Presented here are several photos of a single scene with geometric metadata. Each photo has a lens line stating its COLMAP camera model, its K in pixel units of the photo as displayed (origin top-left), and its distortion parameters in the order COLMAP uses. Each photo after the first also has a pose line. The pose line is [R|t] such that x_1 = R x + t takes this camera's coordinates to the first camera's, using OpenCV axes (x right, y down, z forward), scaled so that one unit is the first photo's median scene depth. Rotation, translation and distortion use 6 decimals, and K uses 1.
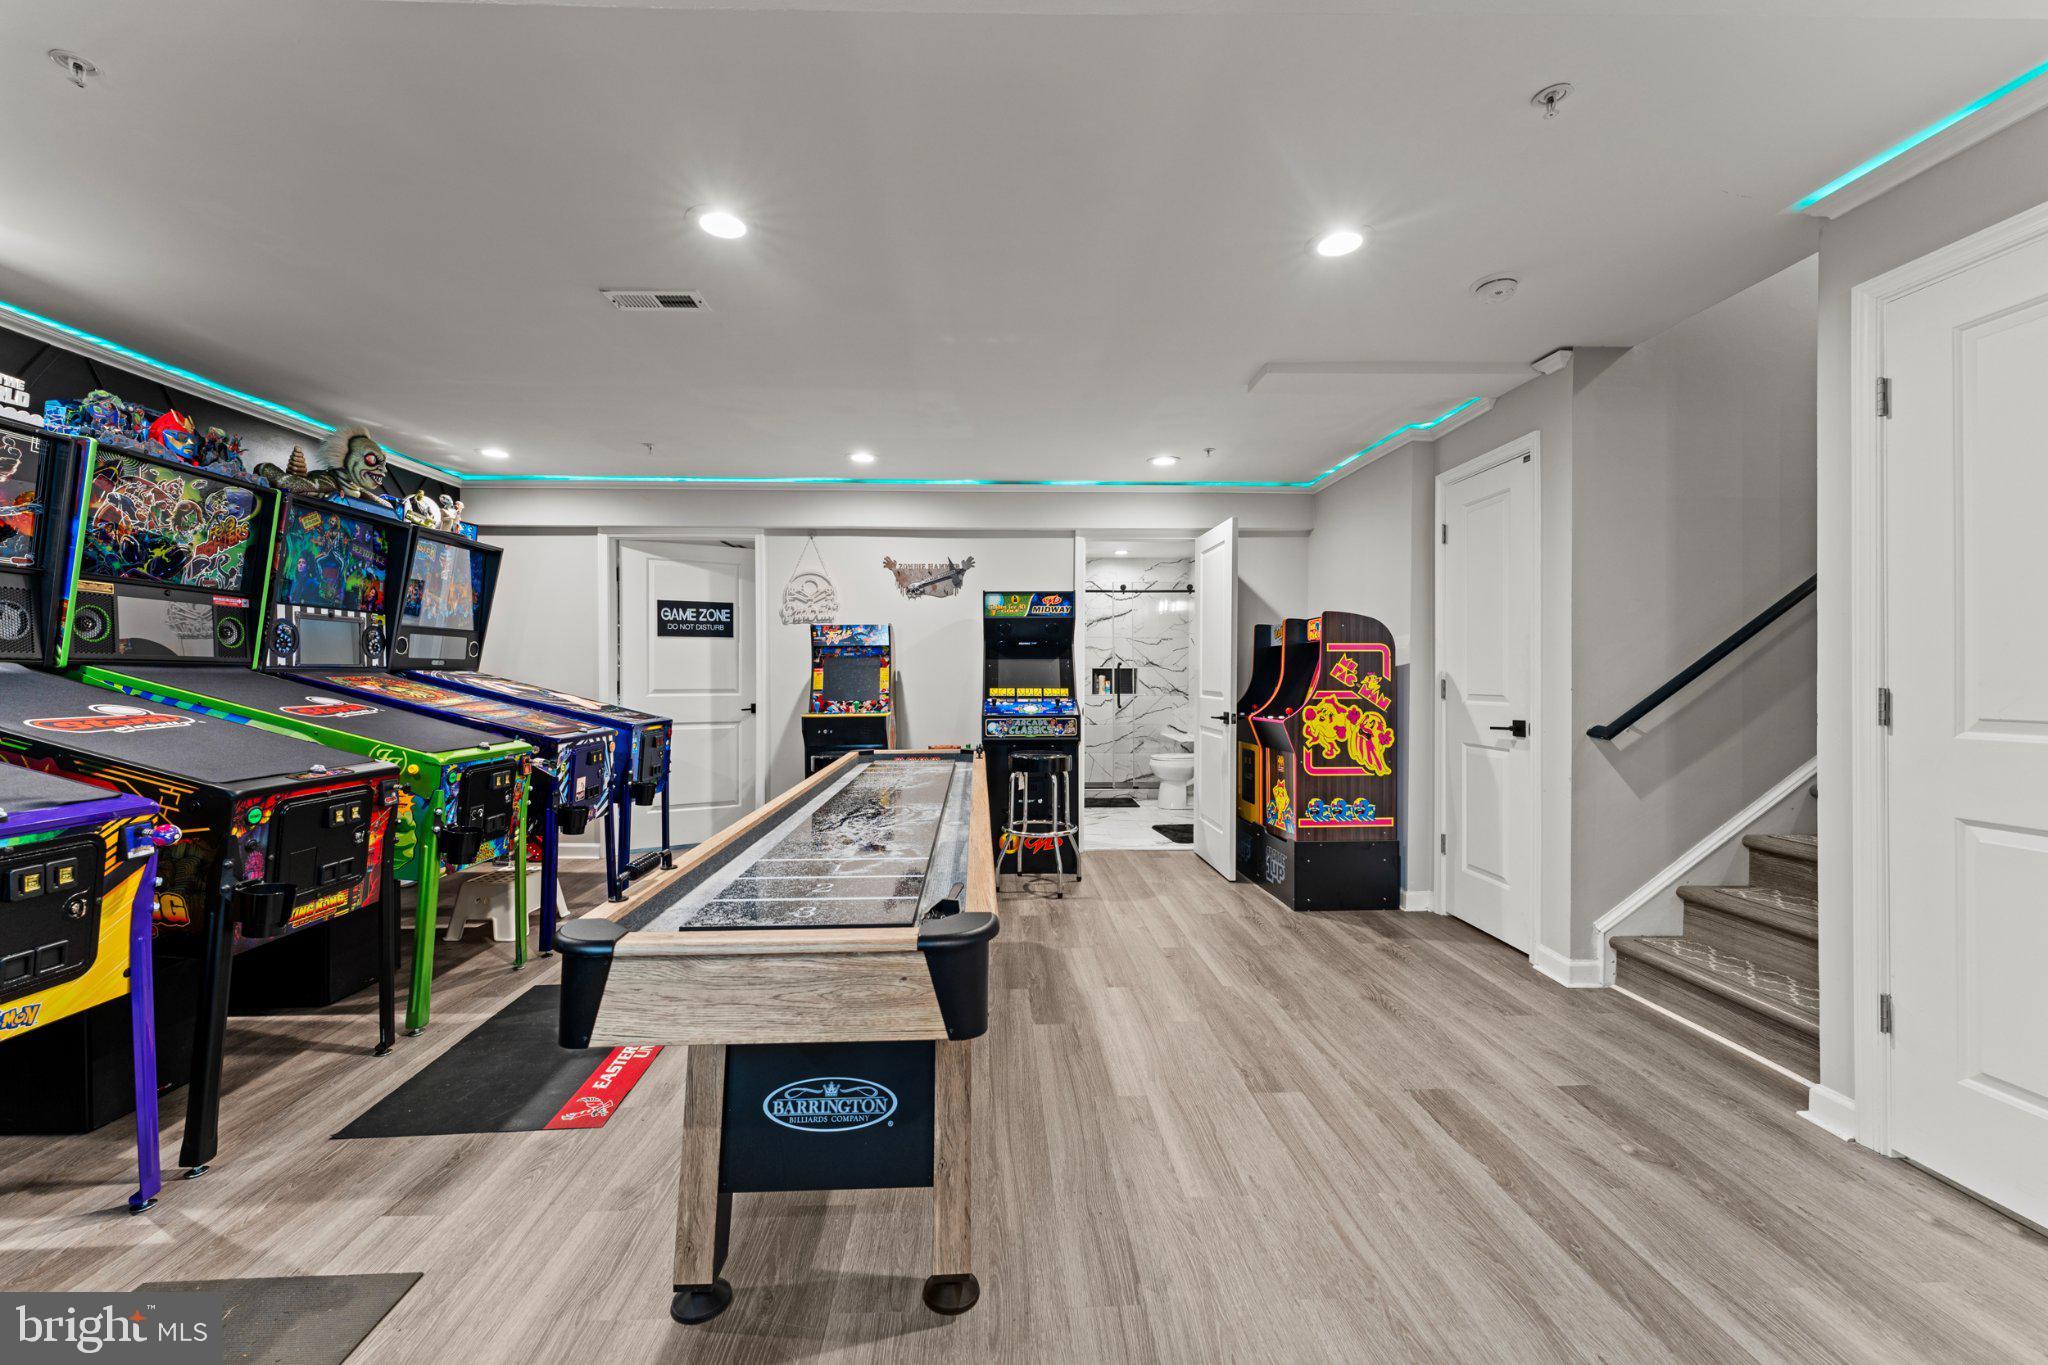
lens RADIAL K [[825.9, 0, 1011.0], [0, 825.9, 678.3], [0, 0, 1]] dist [0.001915, 0.000605]
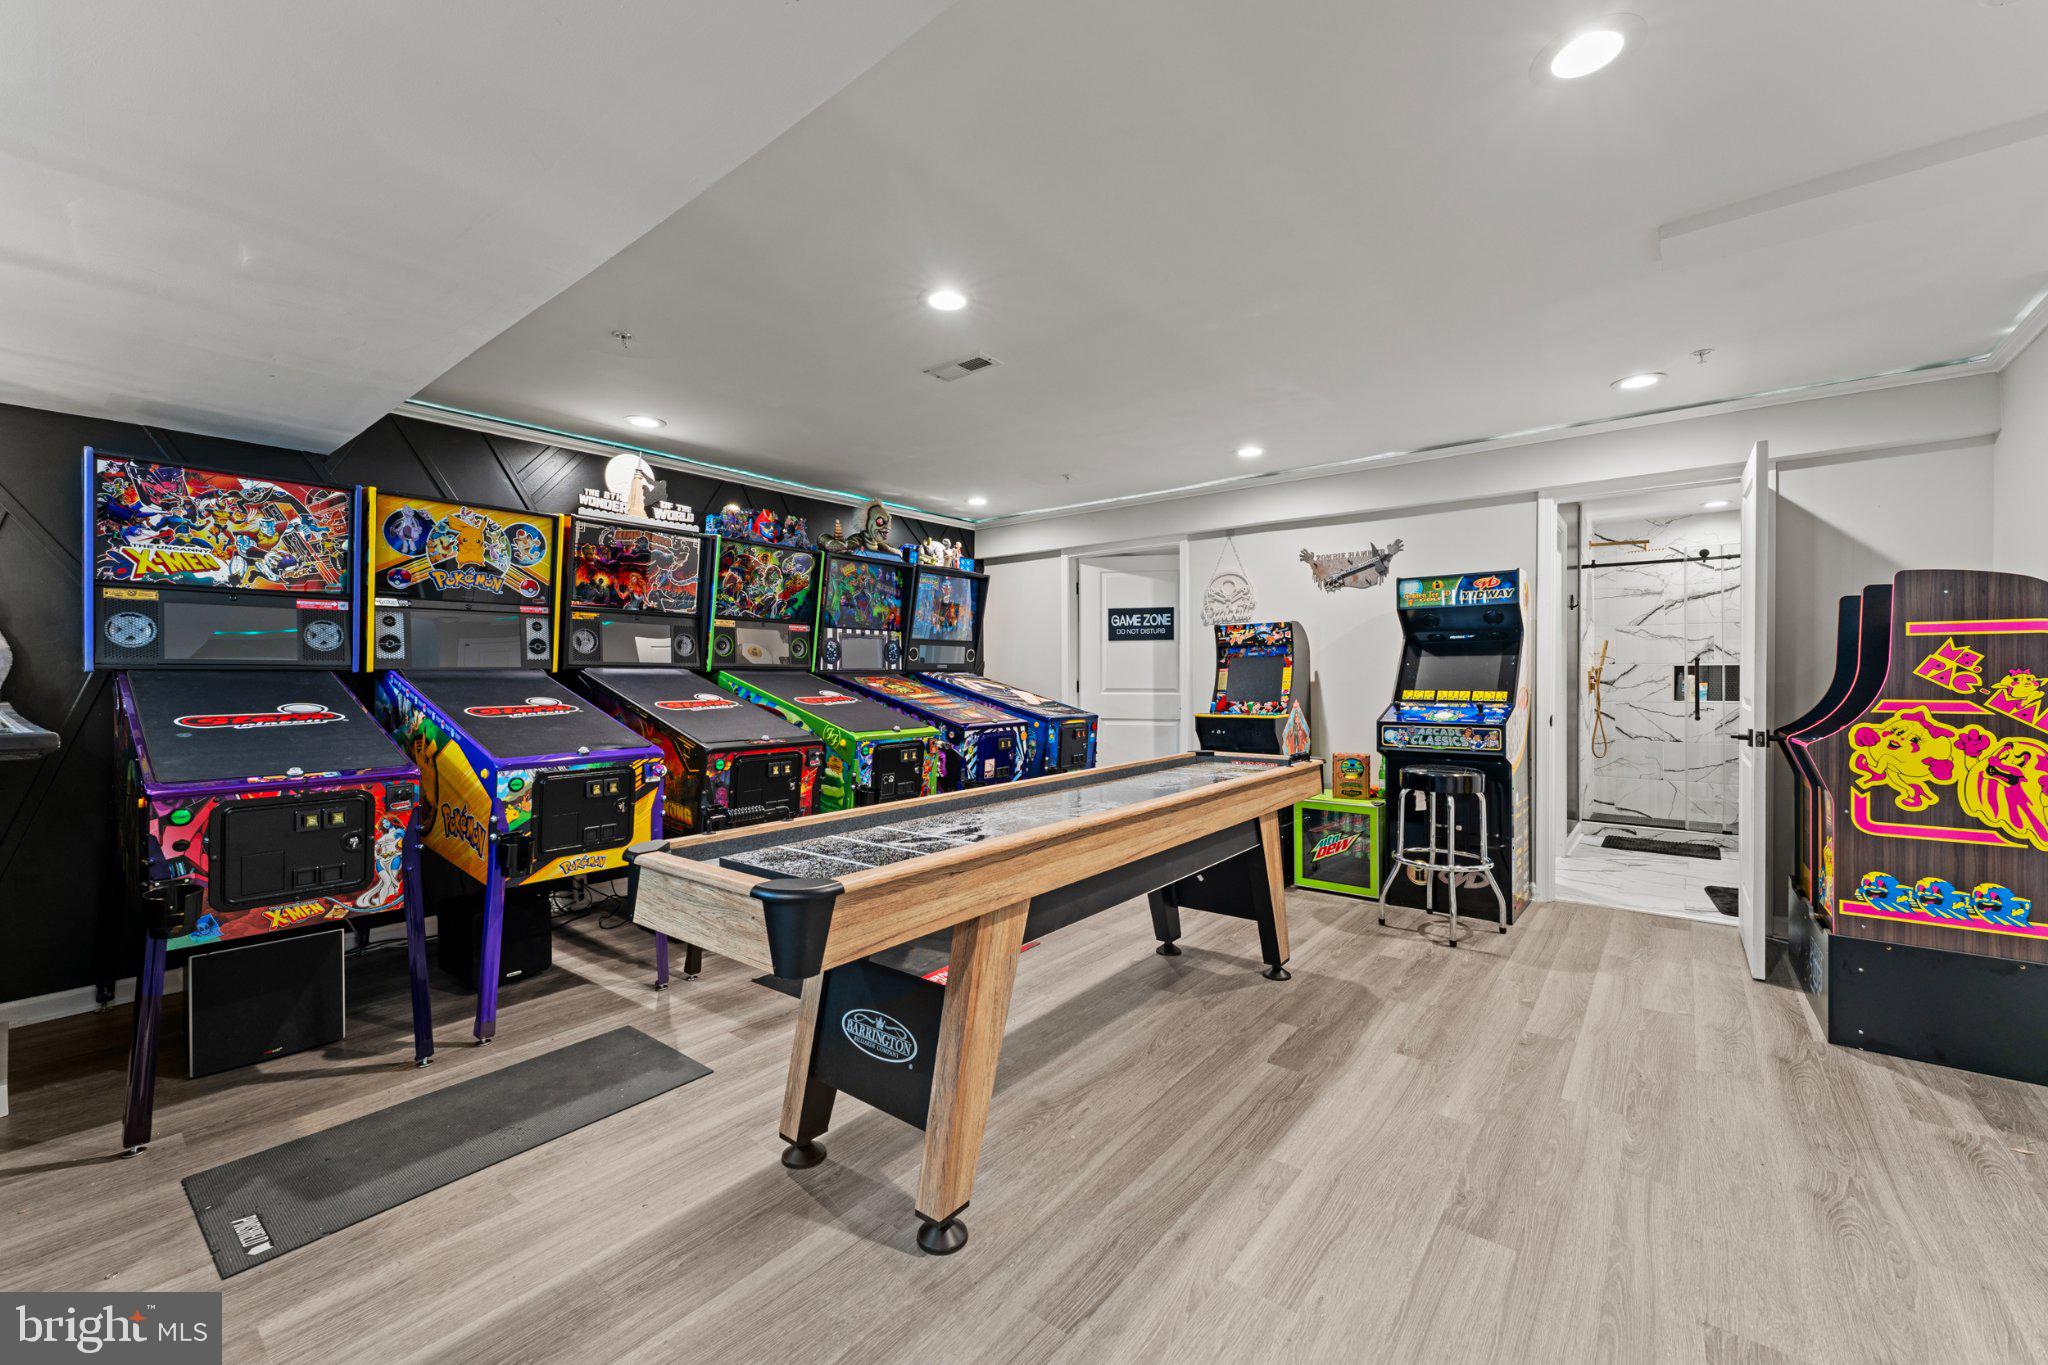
lens RADIAL K [[825.9, 0, 995.4], [0, 825.9, 671.5], [0, 0, 1]] dist [0.001915, 0.000605]
pose [[0.746517, -0.004591, -0.665351, 0.287194], [-0.000764, 0.999970, -0.007757, -0.000651], [0.665366, 0.006299, 0.746491, 0.088106]]
